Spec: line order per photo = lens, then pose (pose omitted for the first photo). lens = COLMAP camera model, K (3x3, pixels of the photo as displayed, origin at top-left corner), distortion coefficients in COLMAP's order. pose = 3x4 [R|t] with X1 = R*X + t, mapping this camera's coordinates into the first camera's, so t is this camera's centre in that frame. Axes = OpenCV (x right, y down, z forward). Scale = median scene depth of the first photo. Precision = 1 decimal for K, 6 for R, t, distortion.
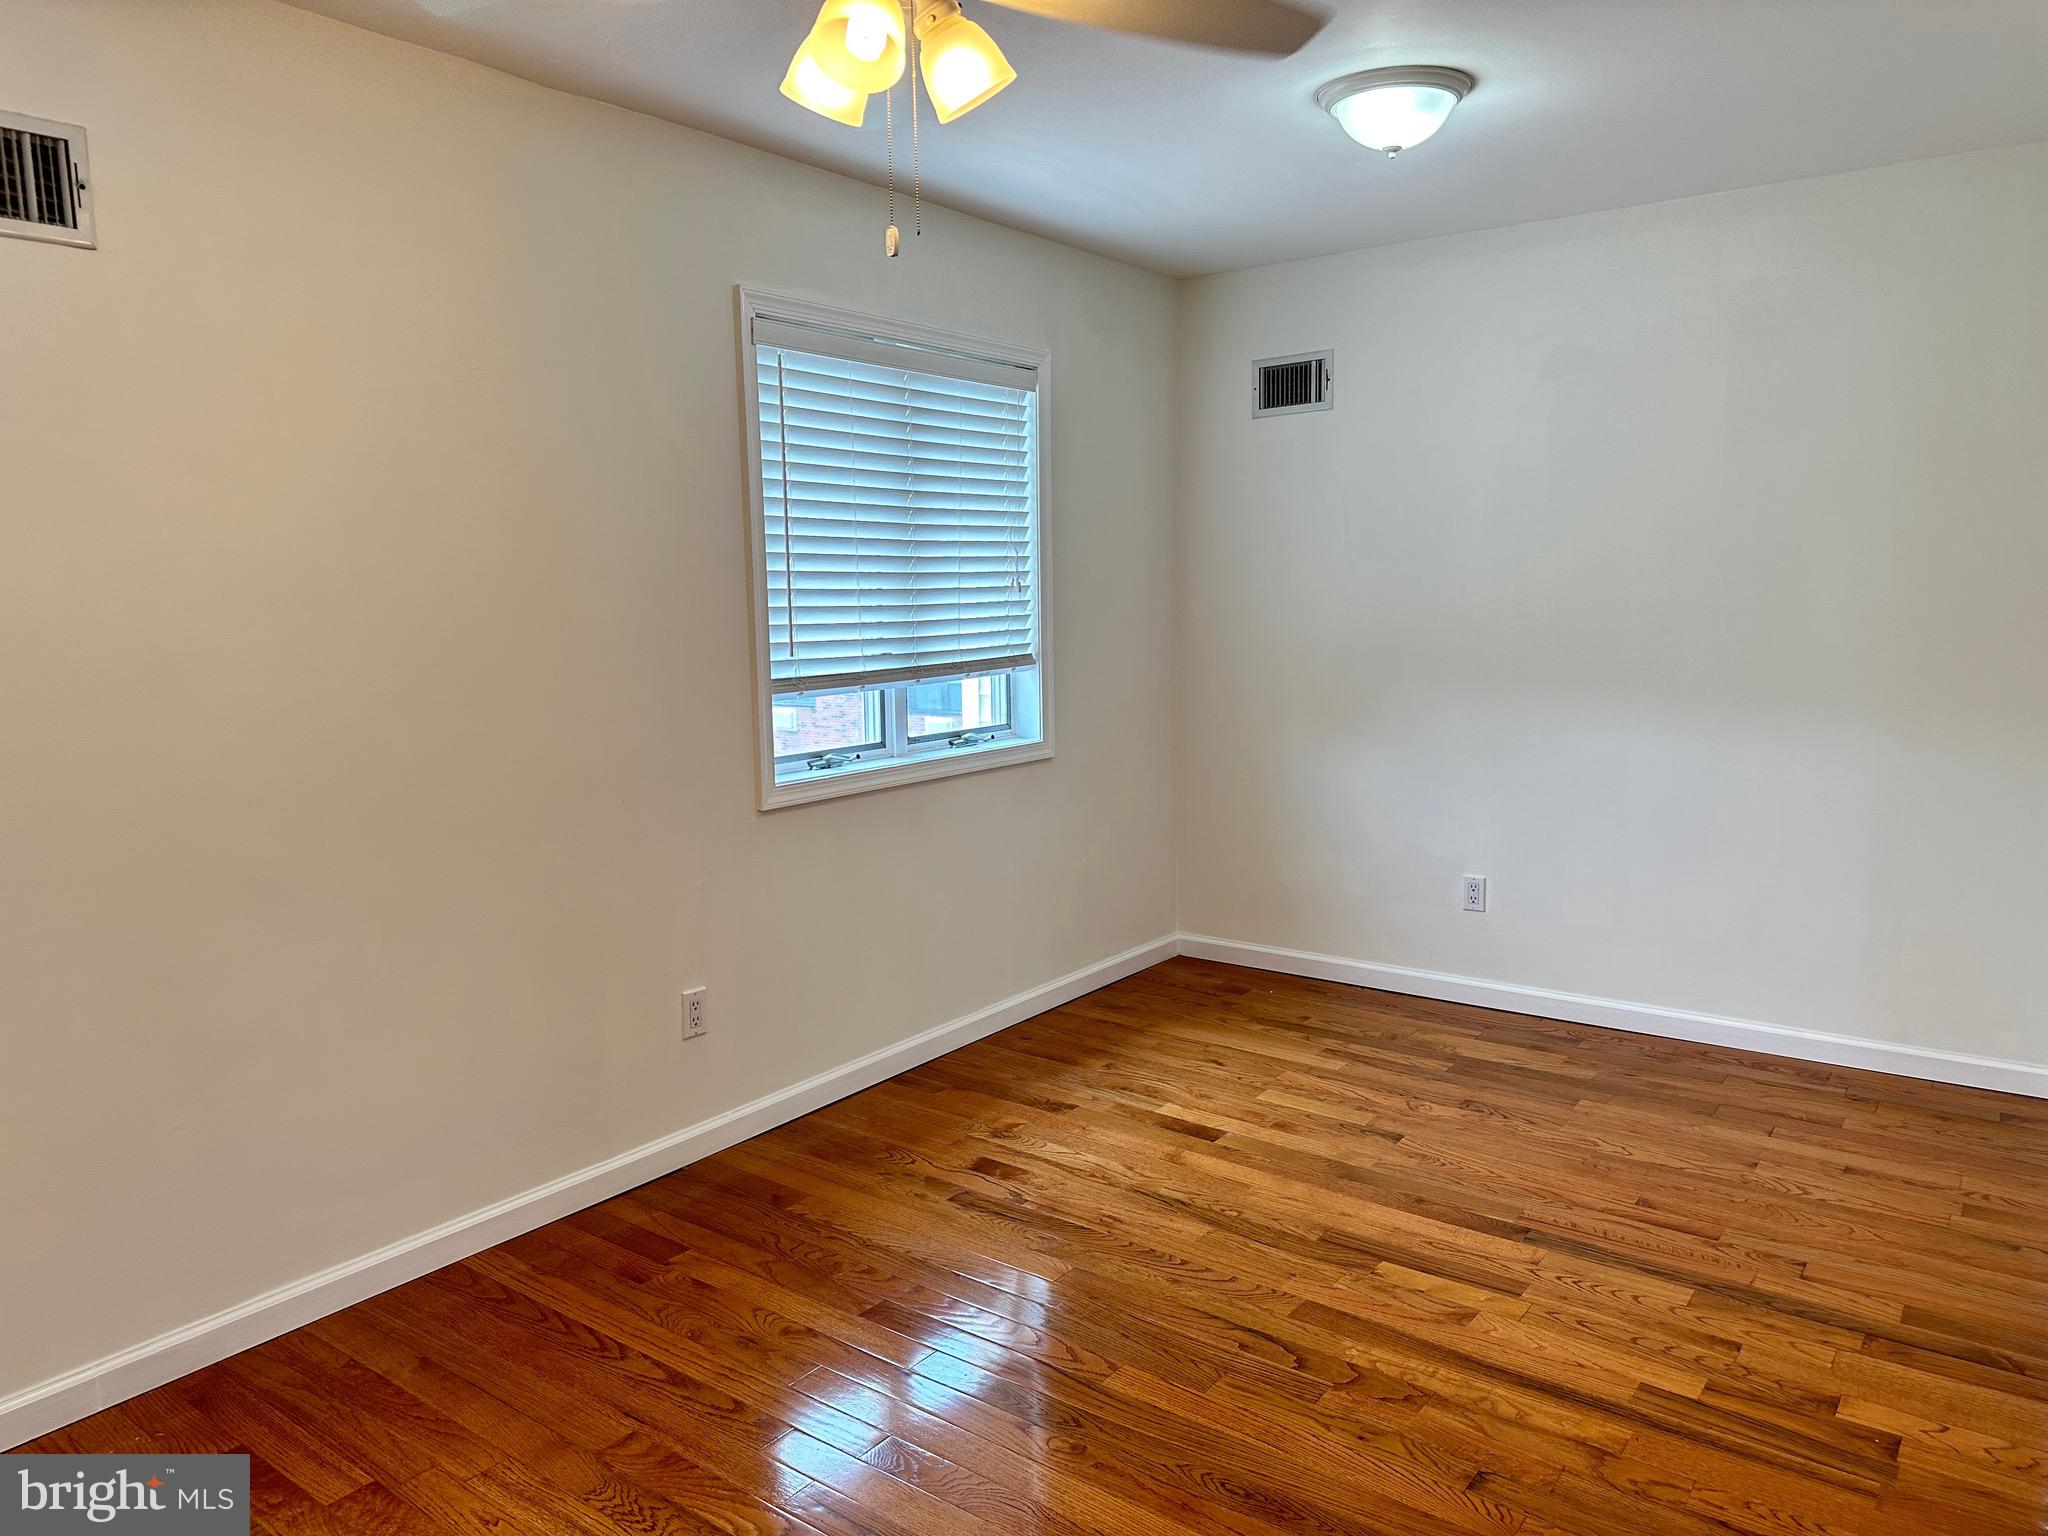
lens RADIAL K [[1450.0, 0, 1014.7], [0, 1450.0, 765.1], [0, 0, 1]] dist [0.068781, -0.092215]
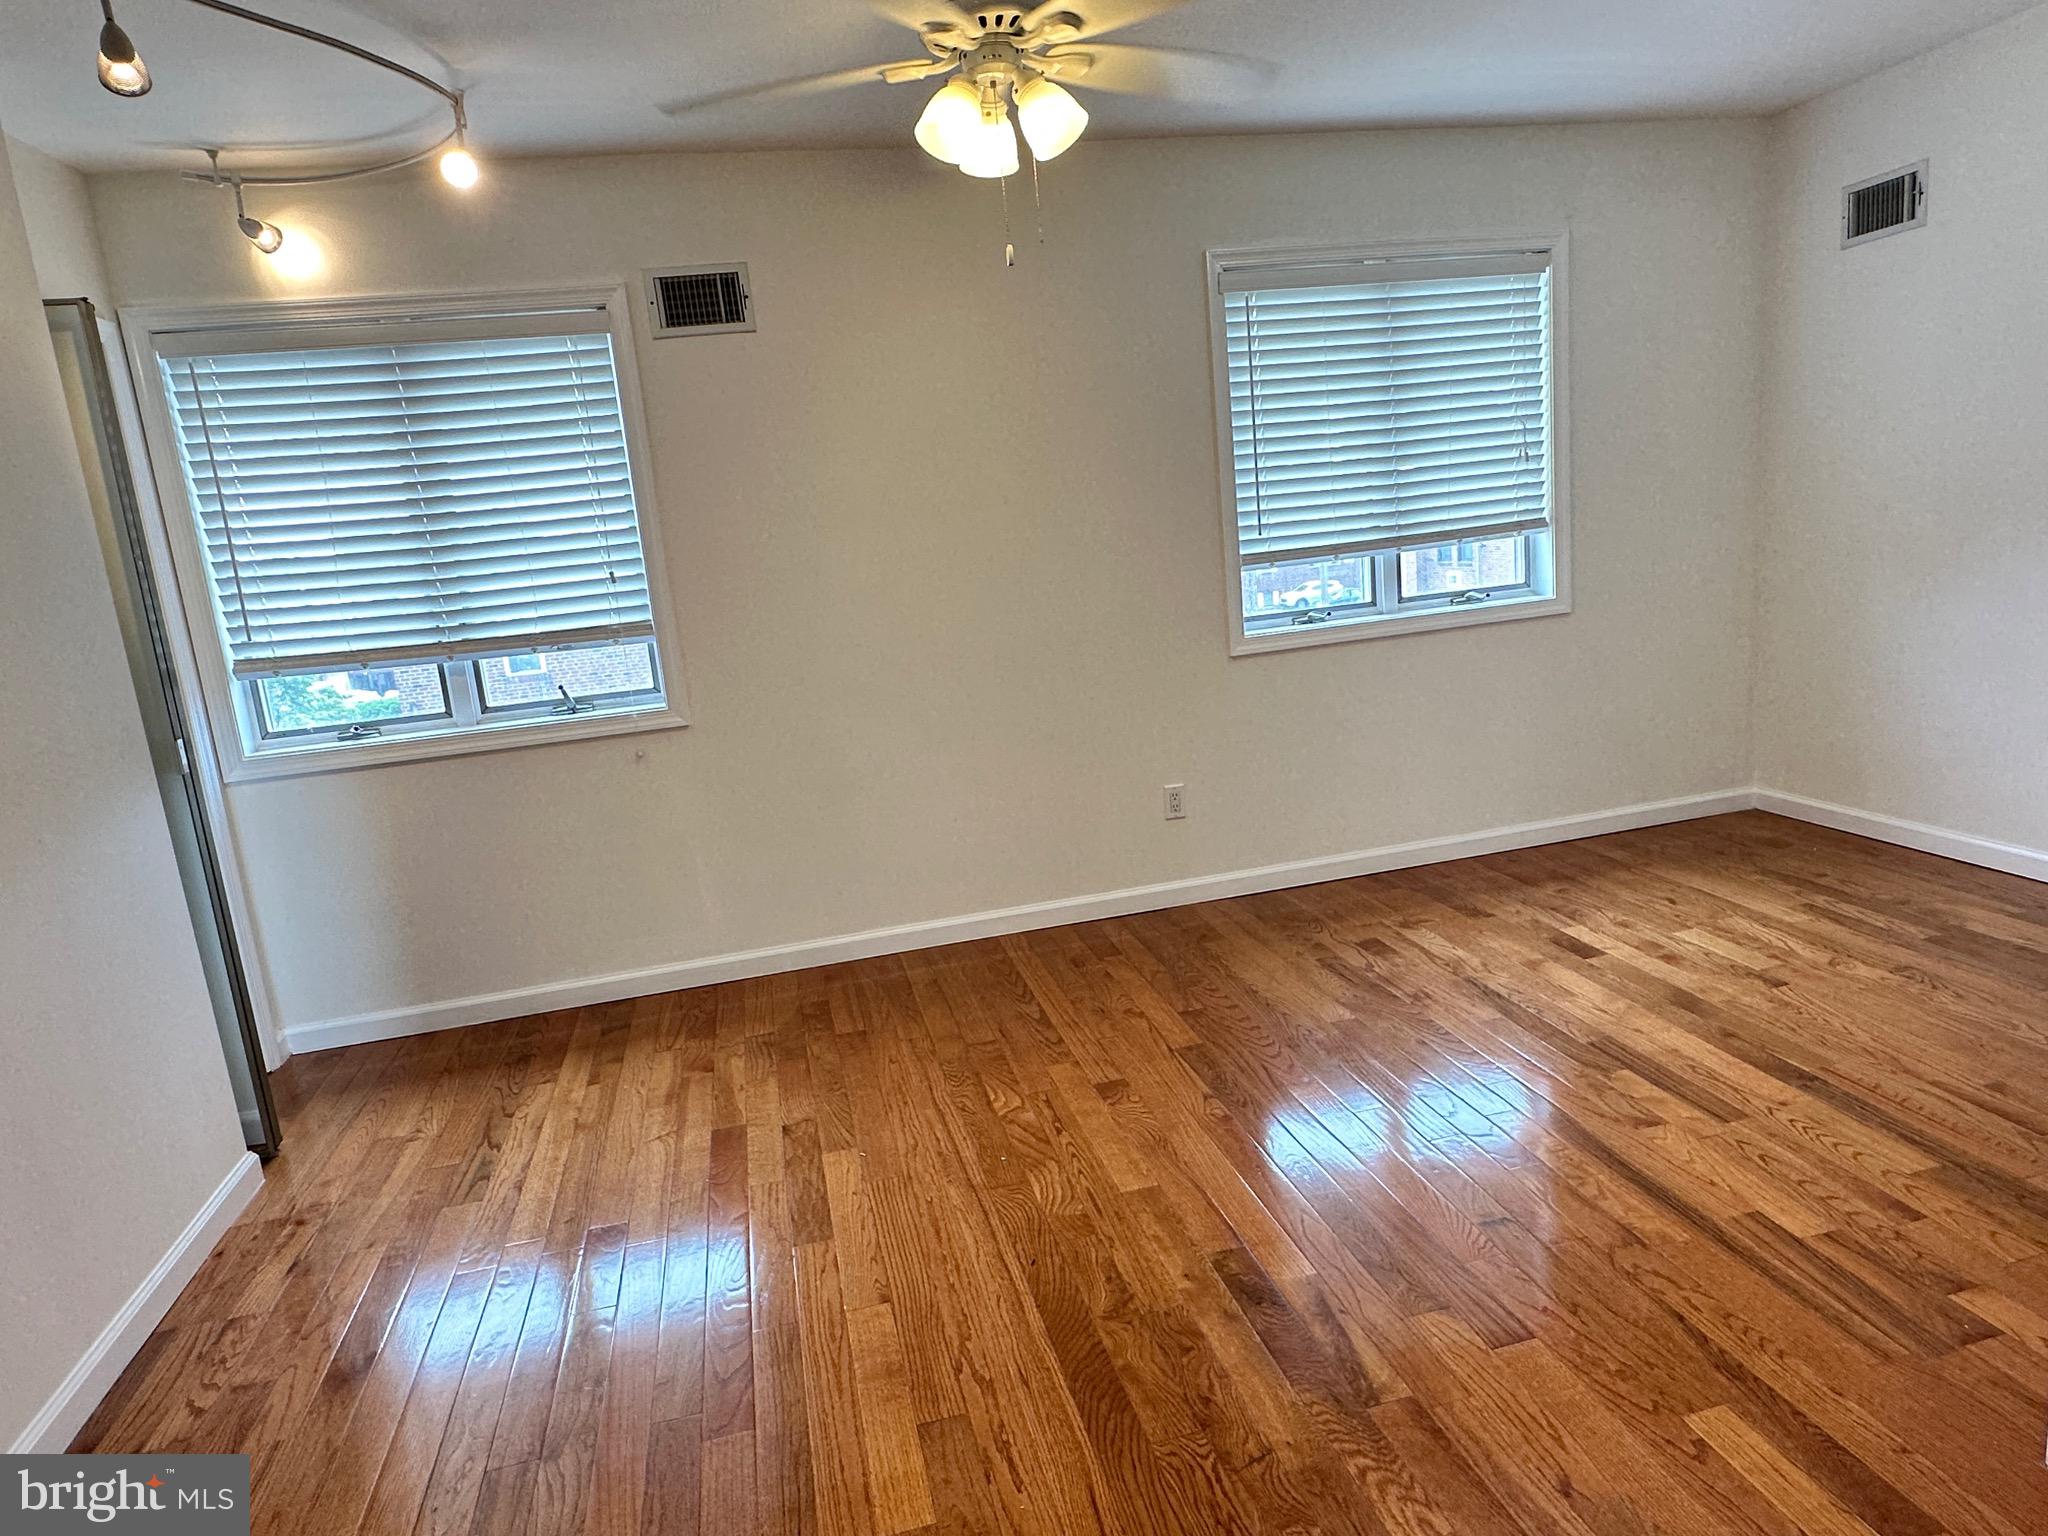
lens RADIAL K [[1248.4, 0, 1013.9], [0, 1248.4, 762.6], [0, 0, 1]] dist [0.004942, -0.007688]
pose [[0.749784, 0.064378, -0.658543, 0.403532], [0.004831, 0.994697, 0.102740, 0.010094], [0.661665, -0.080214, 0.745497, 0.017156]]
